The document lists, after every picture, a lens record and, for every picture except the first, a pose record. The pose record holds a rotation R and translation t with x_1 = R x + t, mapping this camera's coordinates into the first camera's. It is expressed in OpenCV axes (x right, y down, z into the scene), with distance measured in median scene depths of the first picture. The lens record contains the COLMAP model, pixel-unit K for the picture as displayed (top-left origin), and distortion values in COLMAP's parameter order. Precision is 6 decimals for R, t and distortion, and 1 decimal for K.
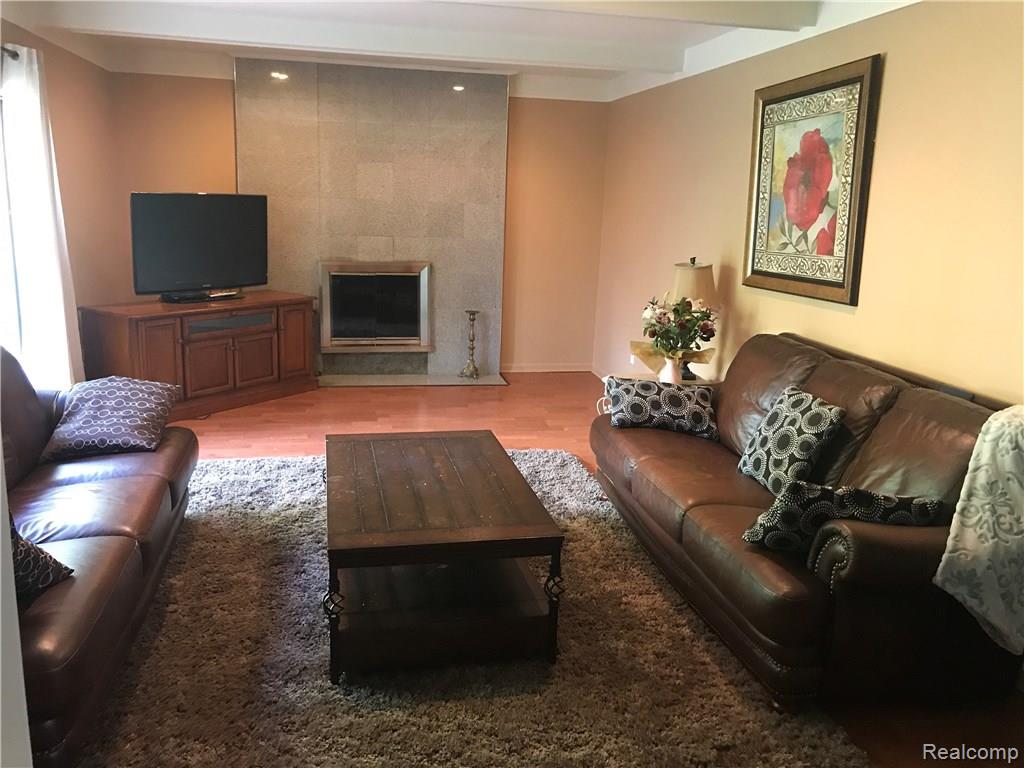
lens RADIAL K [[847.2, 0, 514.5], [0, 847.2, 389.3], [0, 0, 1]] dist [0.047457, -0.081921]
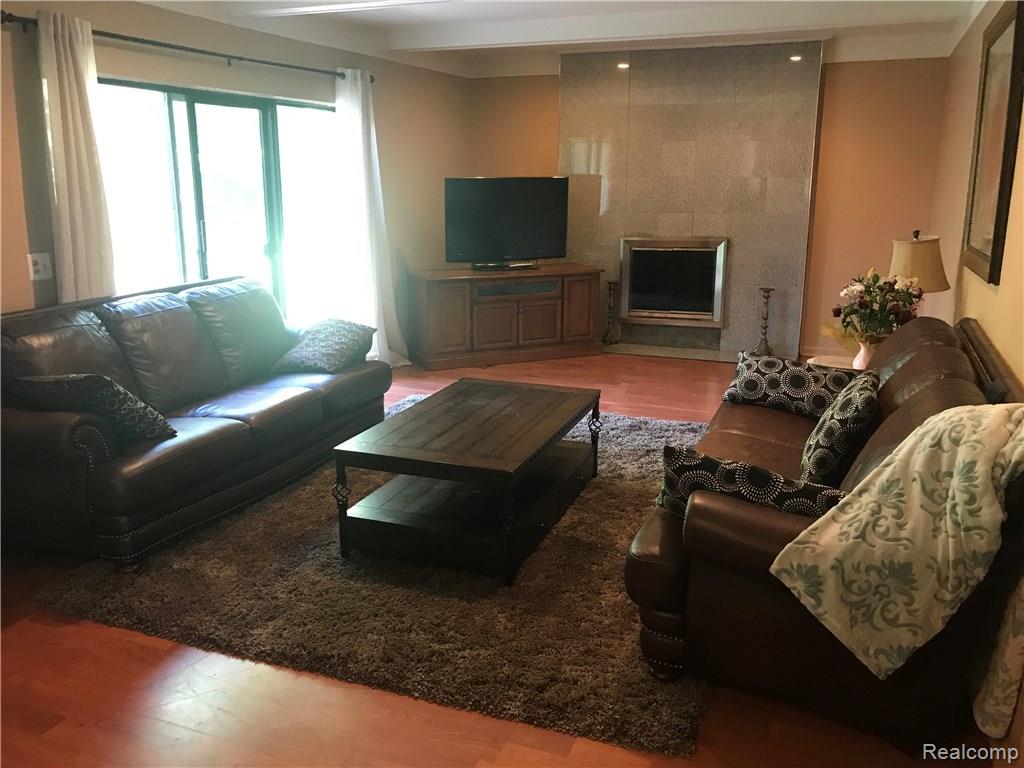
lens RADIAL K [[847.2, 0, 506.0], [0, 847.2, 387.0], [0, 0, 1]] dist [0.047457, -0.081921]
pose [[0.829095, 0.101391, -0.549837, 0.295947], [-0.092619, 0.994739, 0.043772, 0.005814], [0.551383, 0.014634, 0.834124, 0.026790]]
